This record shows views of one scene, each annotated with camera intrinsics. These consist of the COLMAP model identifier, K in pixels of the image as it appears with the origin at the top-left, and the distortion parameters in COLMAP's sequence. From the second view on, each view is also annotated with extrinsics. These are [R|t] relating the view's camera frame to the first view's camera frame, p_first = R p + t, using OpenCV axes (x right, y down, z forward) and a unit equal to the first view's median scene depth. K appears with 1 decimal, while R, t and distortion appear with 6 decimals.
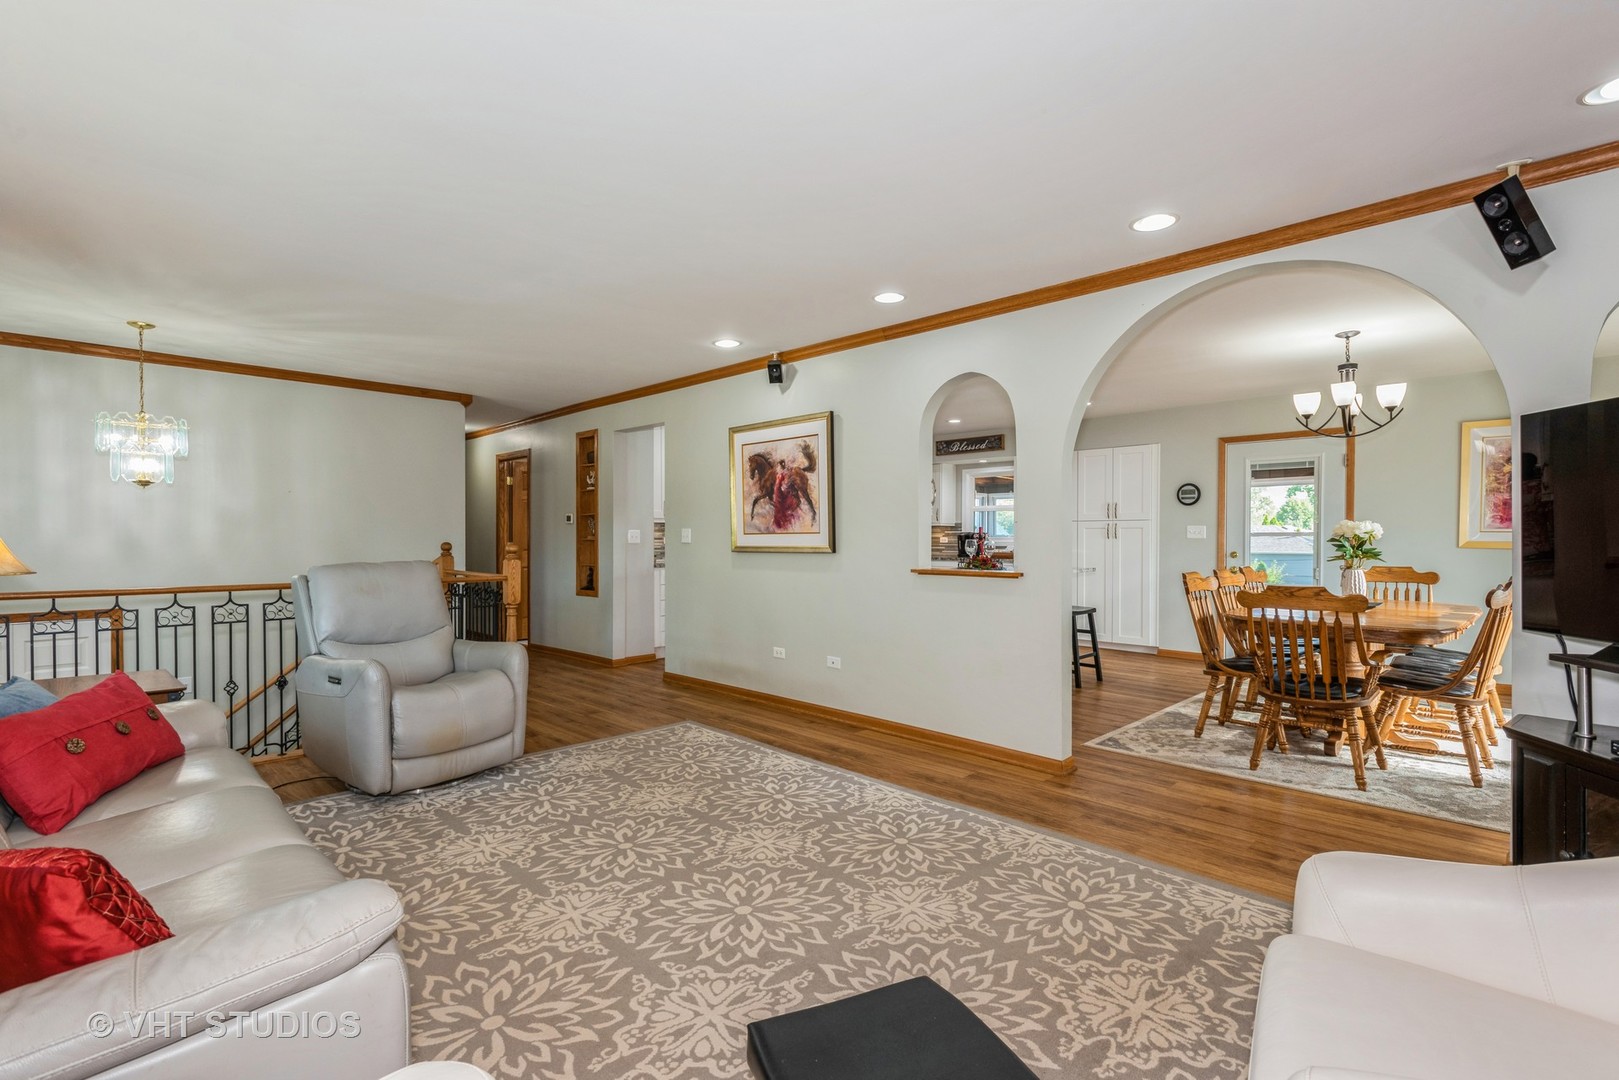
lens RADIAL K [[757.1, 0, 810.5], [0, 757.1, 544.1], [0, 0, 1]] dist [0.017998, -0.000588]
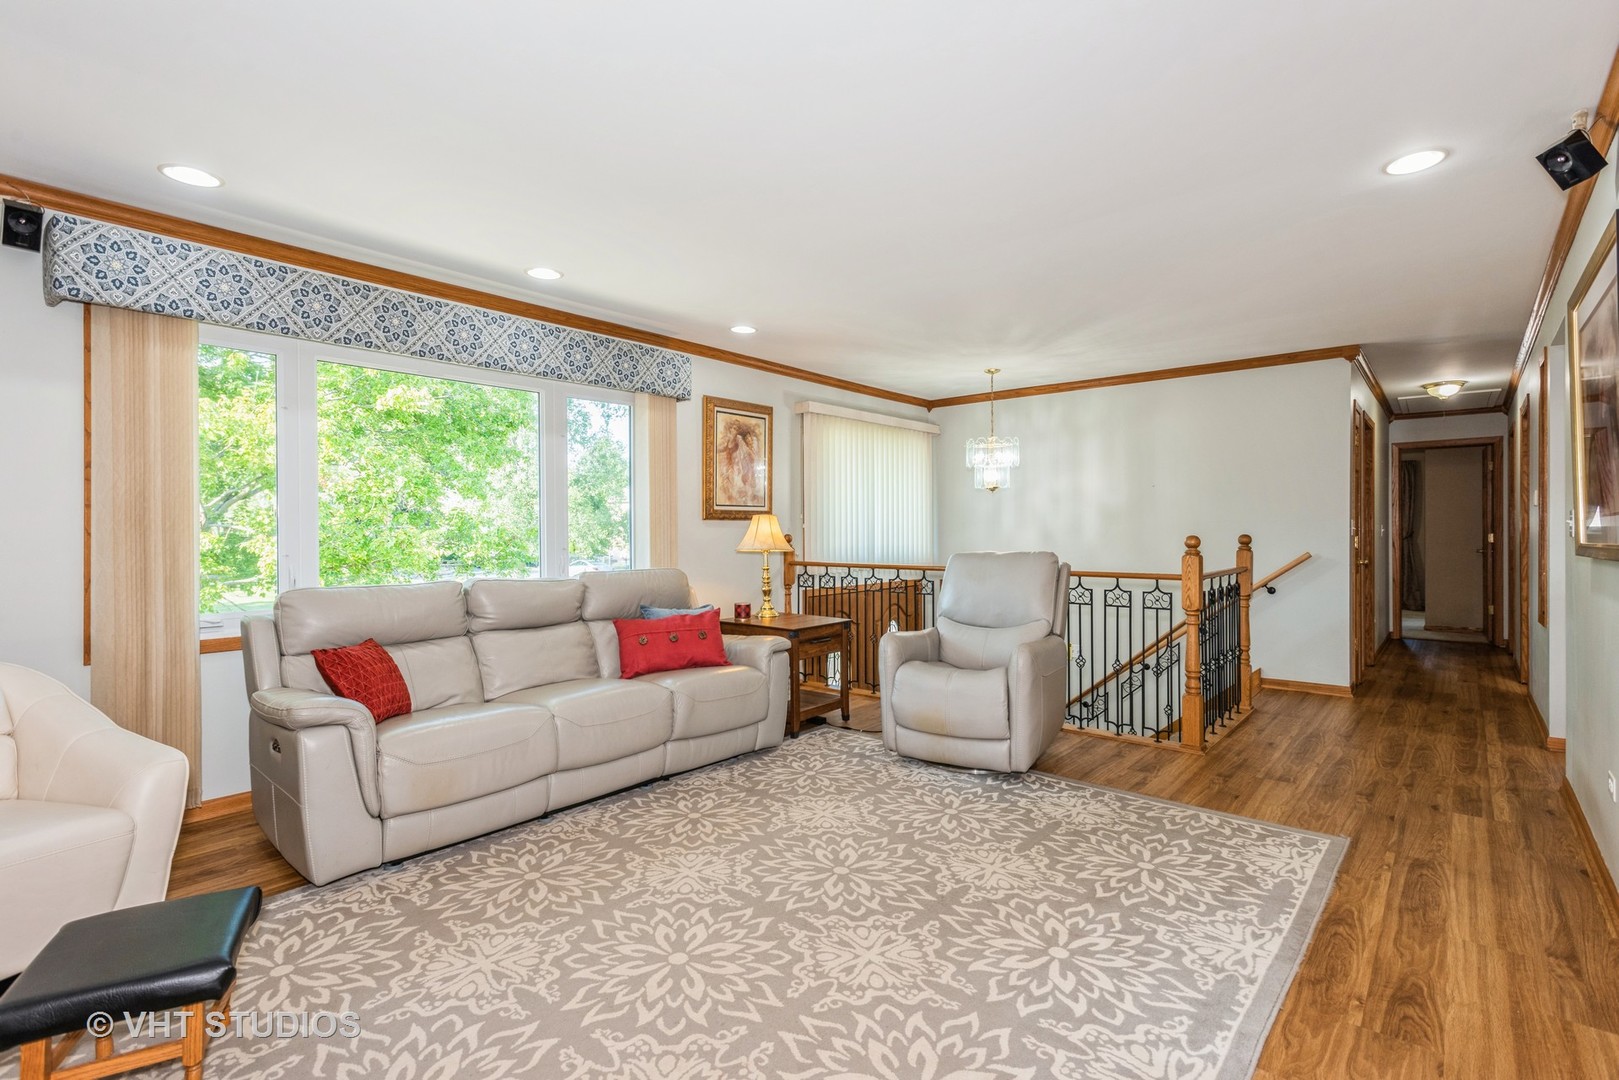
lens RADIAL K [[757.1, 0, 810.9], [0, 757.1, 533.8], [0, 0, 1]] dist [0.017998, -0.000588]
pose [[0.084051, -0.003453, -0.996456, 0.522895], [-0.007756, 0.999961, -0.004120, 0.006480], [0.996431, 0.008075, 0.084021, 0.725315]]
